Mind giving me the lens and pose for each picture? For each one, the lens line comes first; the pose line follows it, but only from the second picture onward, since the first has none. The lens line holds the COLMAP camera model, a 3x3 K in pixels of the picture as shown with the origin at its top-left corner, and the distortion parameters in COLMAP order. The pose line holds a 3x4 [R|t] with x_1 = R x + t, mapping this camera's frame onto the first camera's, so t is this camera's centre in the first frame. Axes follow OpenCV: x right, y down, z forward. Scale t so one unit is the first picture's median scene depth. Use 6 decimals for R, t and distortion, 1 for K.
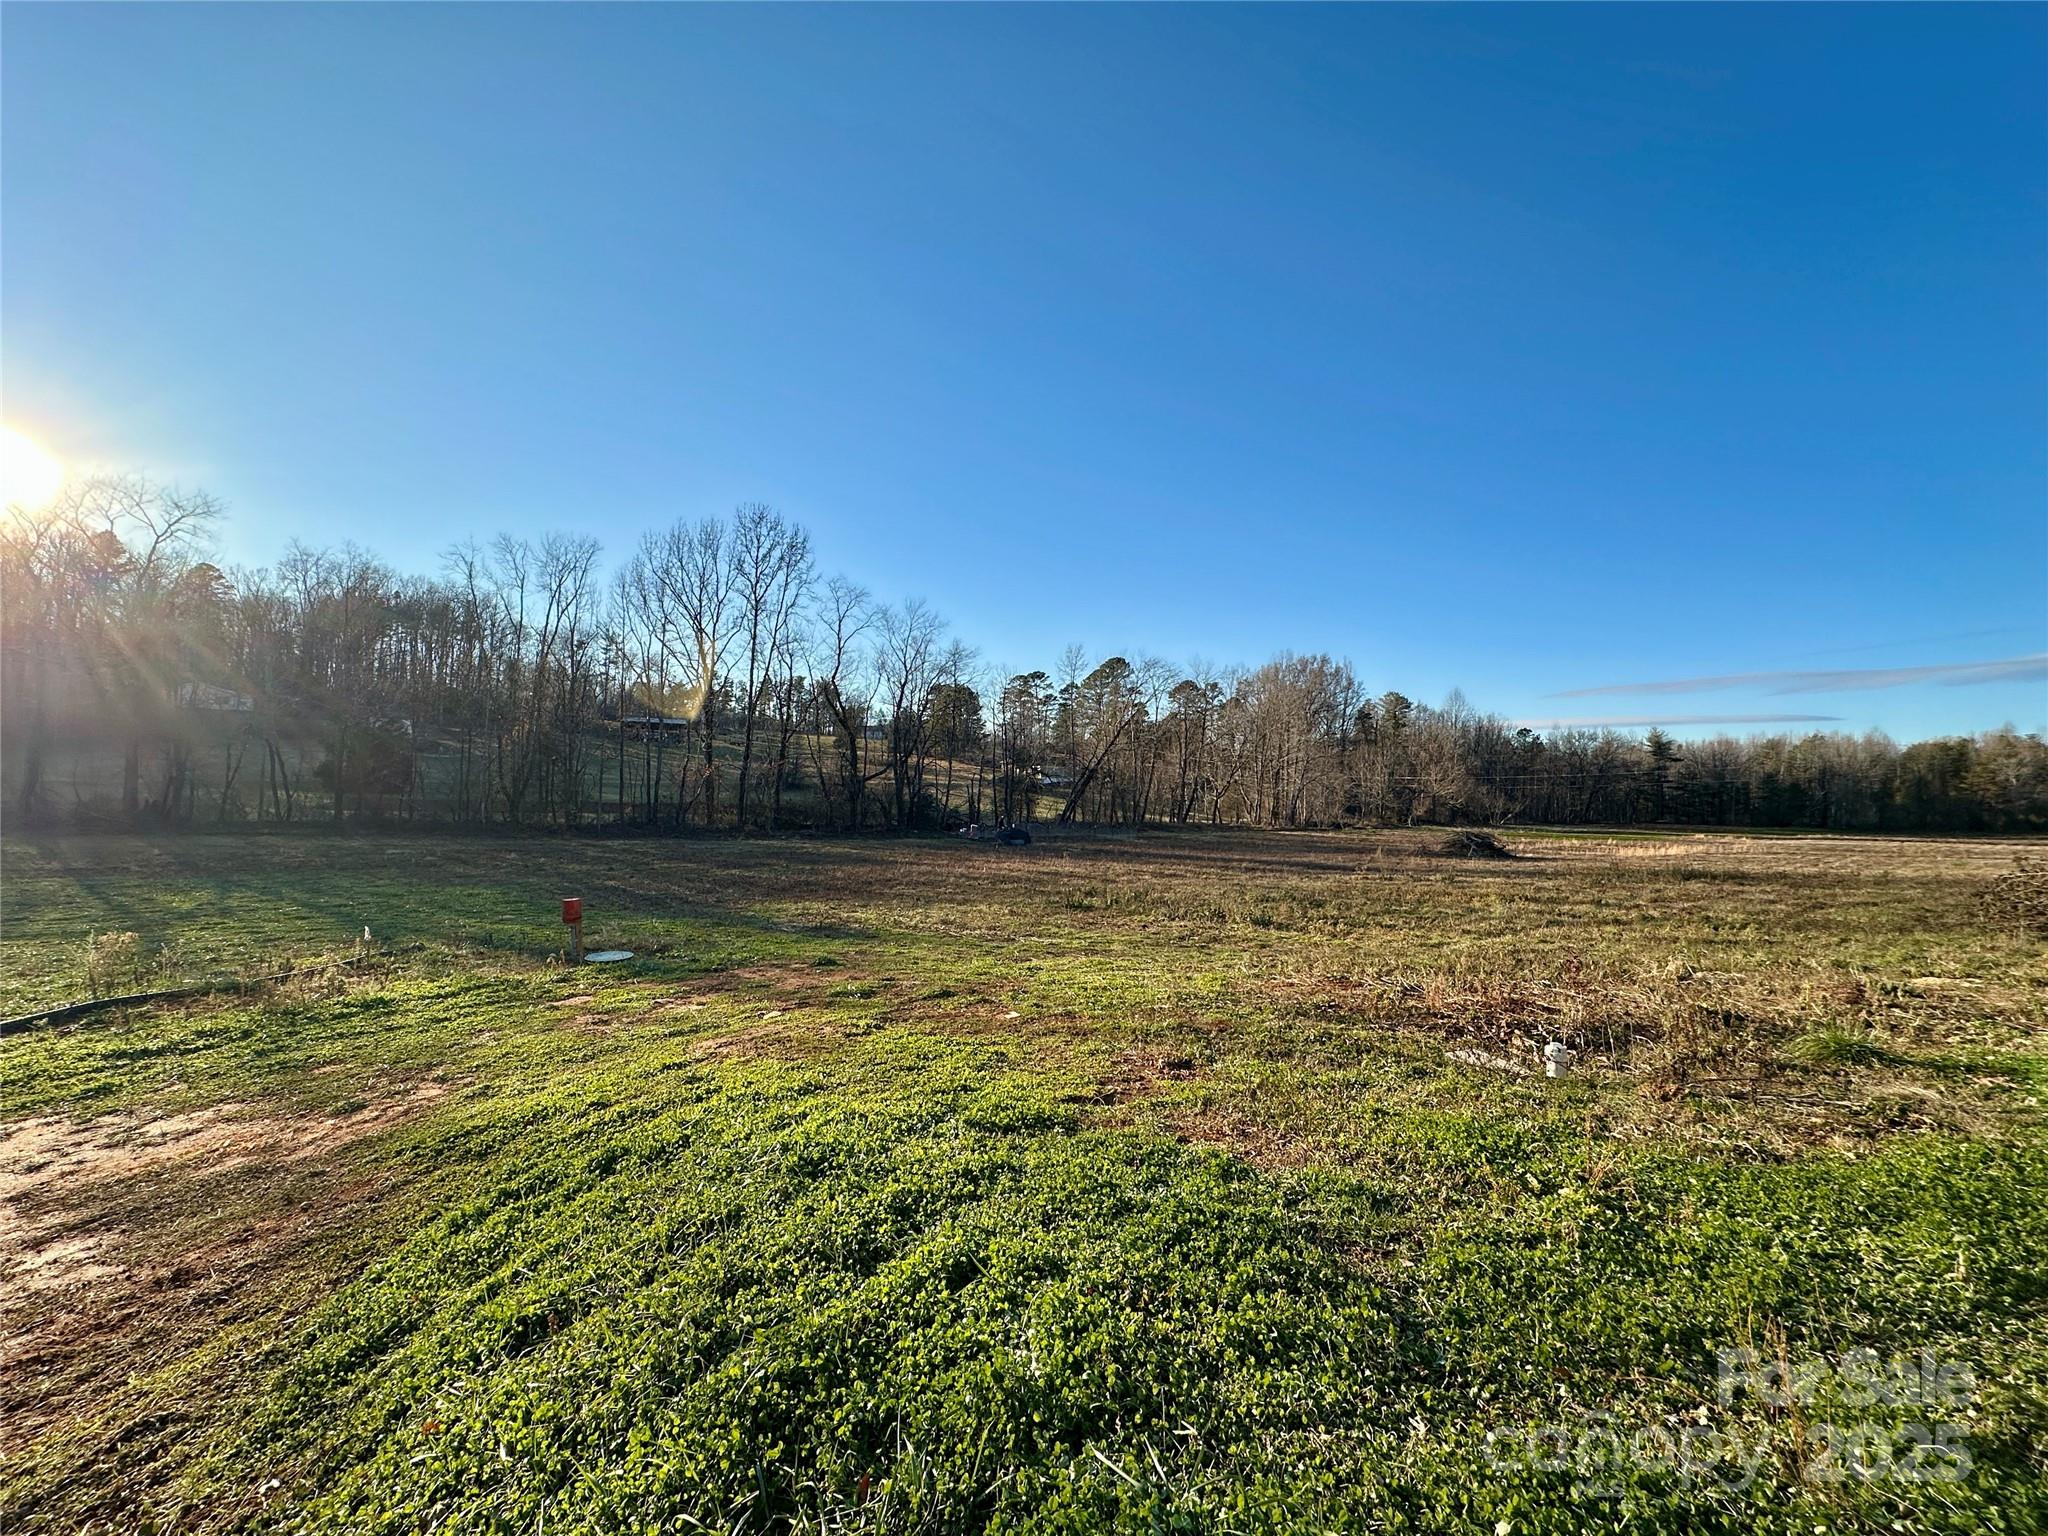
lens RADIAL K [[810.7, 0, 1024.6], [0, 810.7, 770.7], [0, 0, 1]] dist [-0.001641, 0.000652]
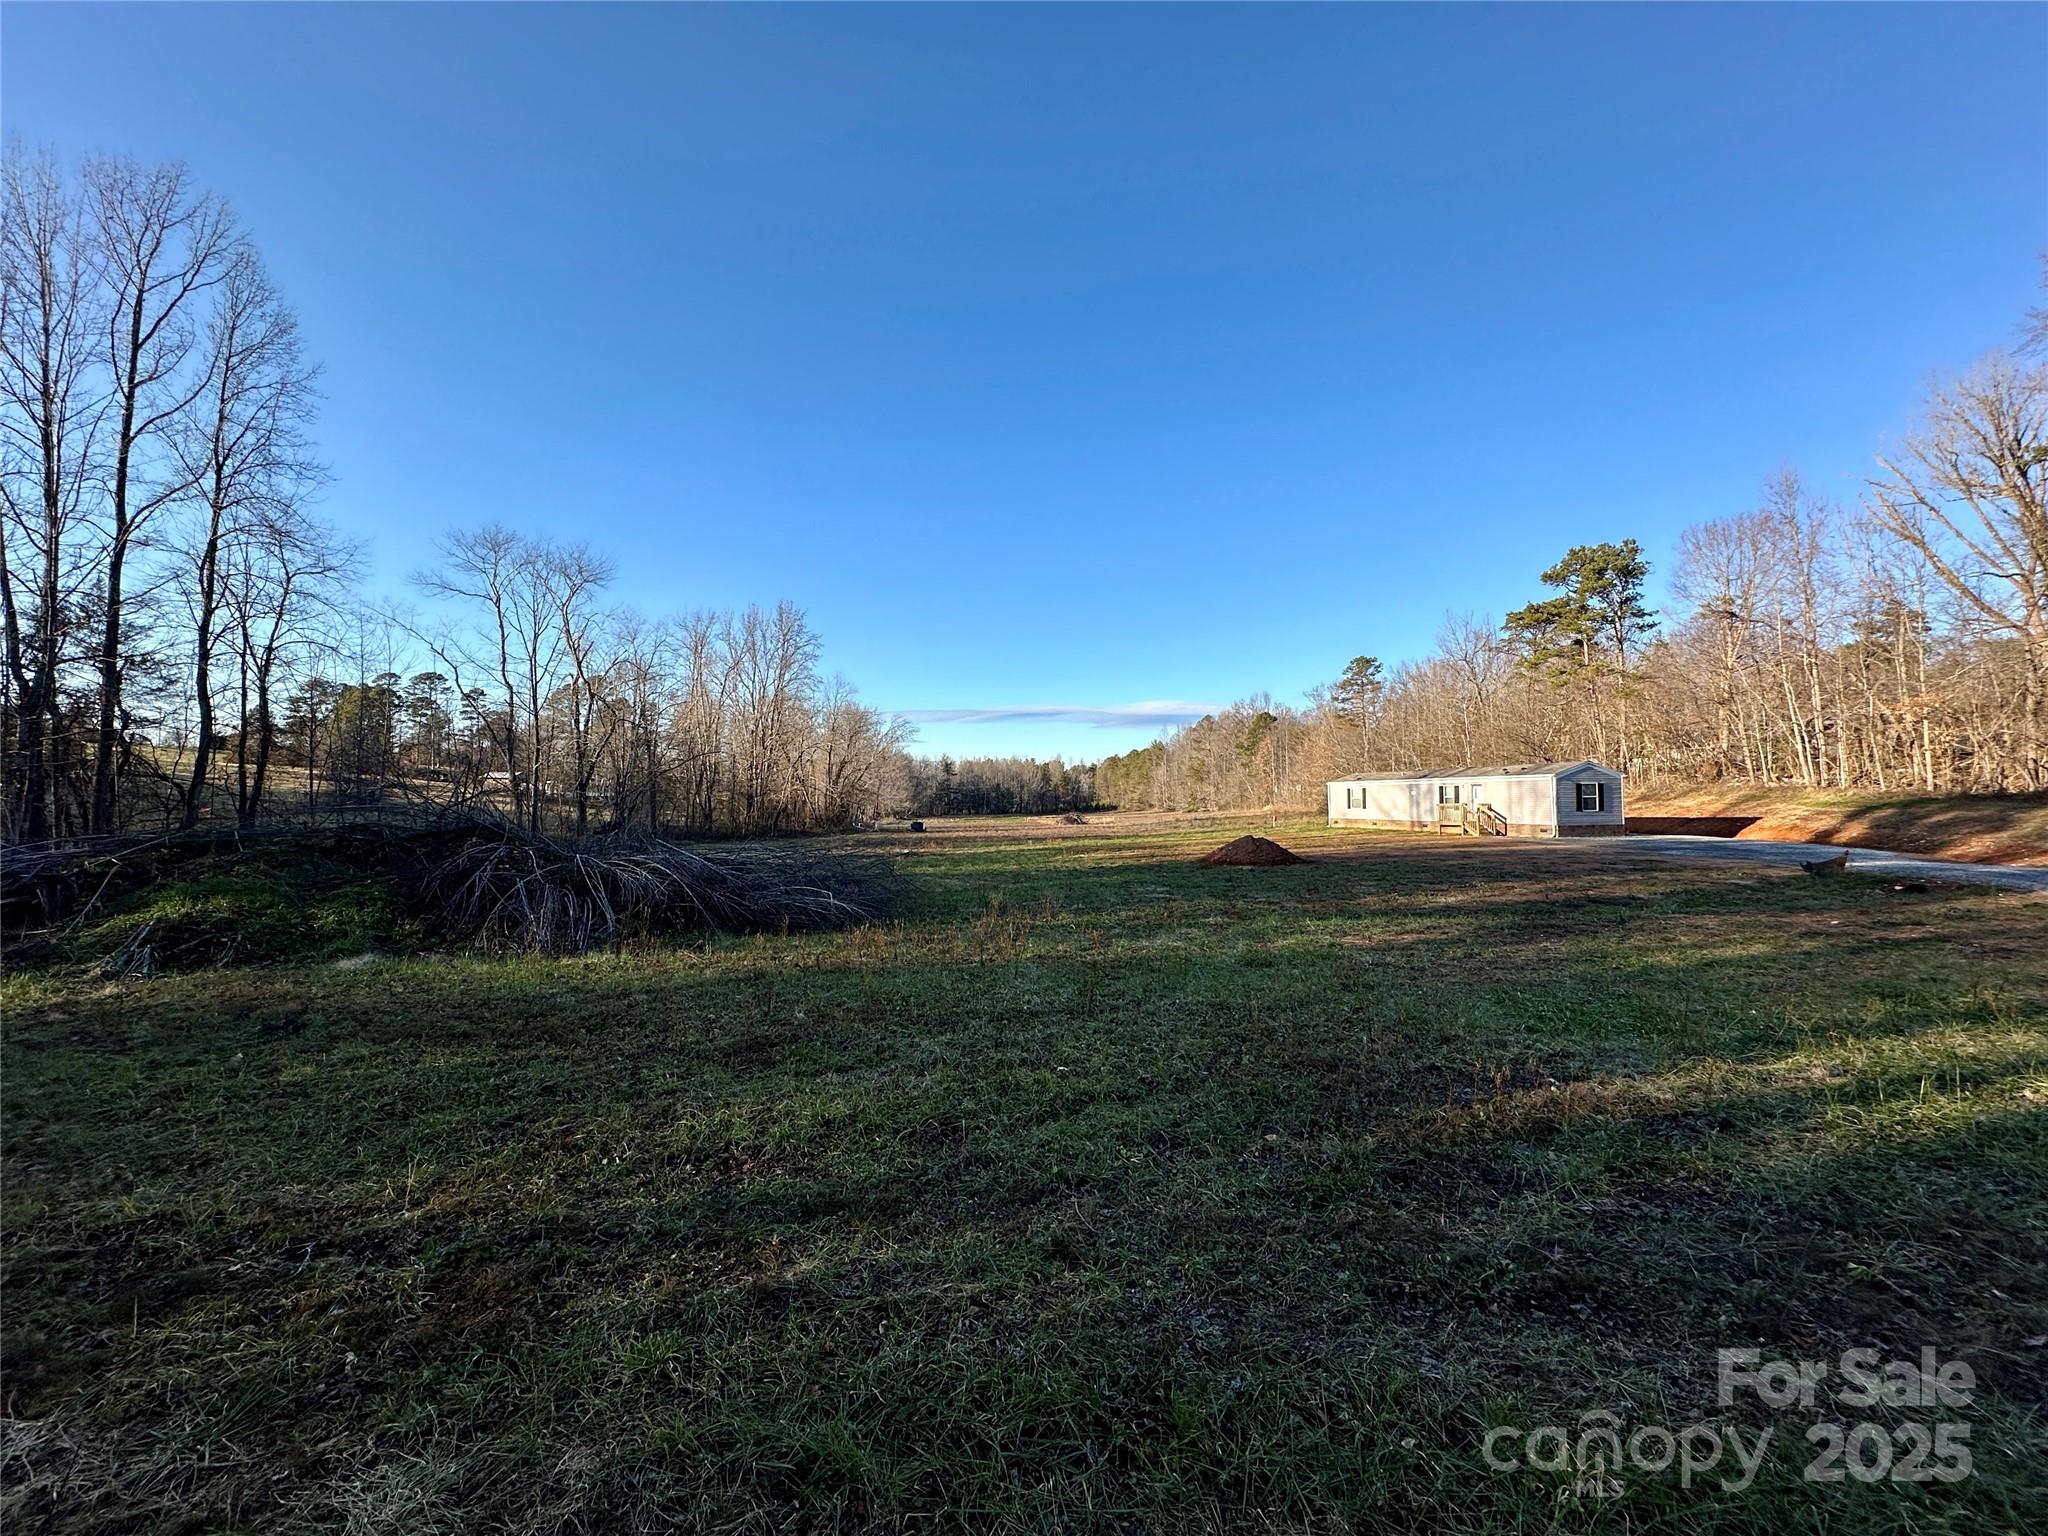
lens RADIAL K [[810.7, 0, 1025.9], [0, 810.7, 766.7], [0, 0, 1]] dist [-0.001641, 0.000652]
pose [[0.589569, 0.004999, 0.807702, -2.436563], [0.009605, 0.999867, -0.013199, -0.037964], [-0.807661, 0.015540, 0.589443, -0.310655]]
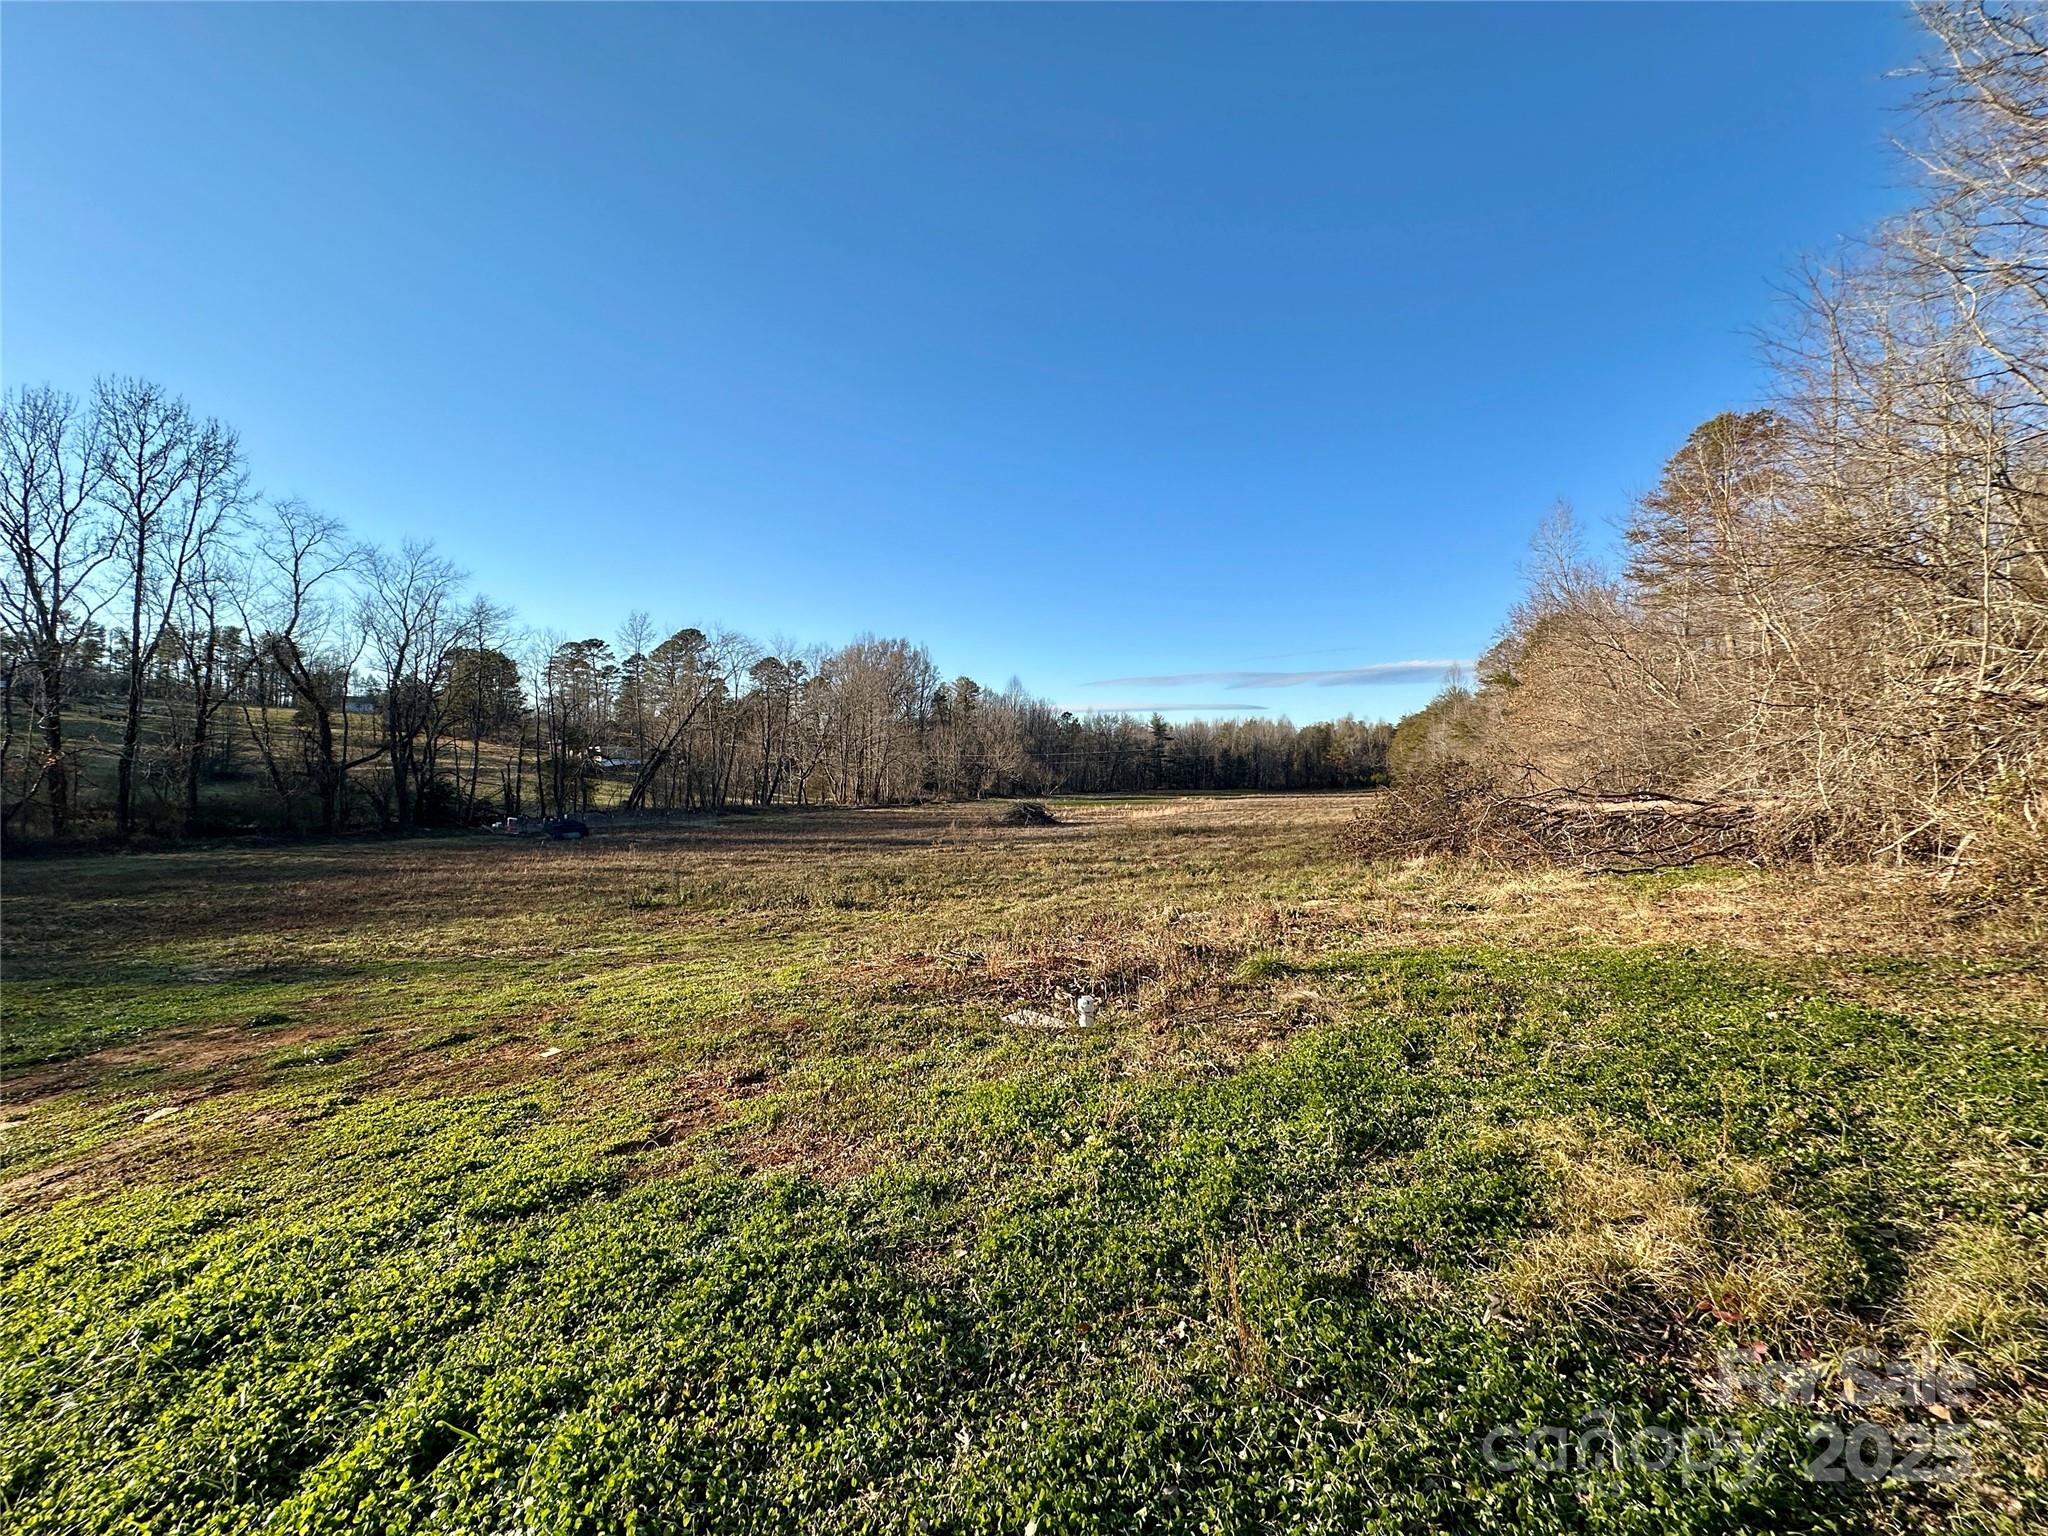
lens RADIAL K [[810.7, 0, 1026.6], [0, 810.7, 768.9], [0, 0, 1]] dist [-0.001641, 0.000652]
pose [[0.876190, -0.019580, 0.481568, 0.005868], [0.008142, 0.999633, 0.025829, -0.004466], [-0.481897, -0.018710, 0.876028, 0.005977]]
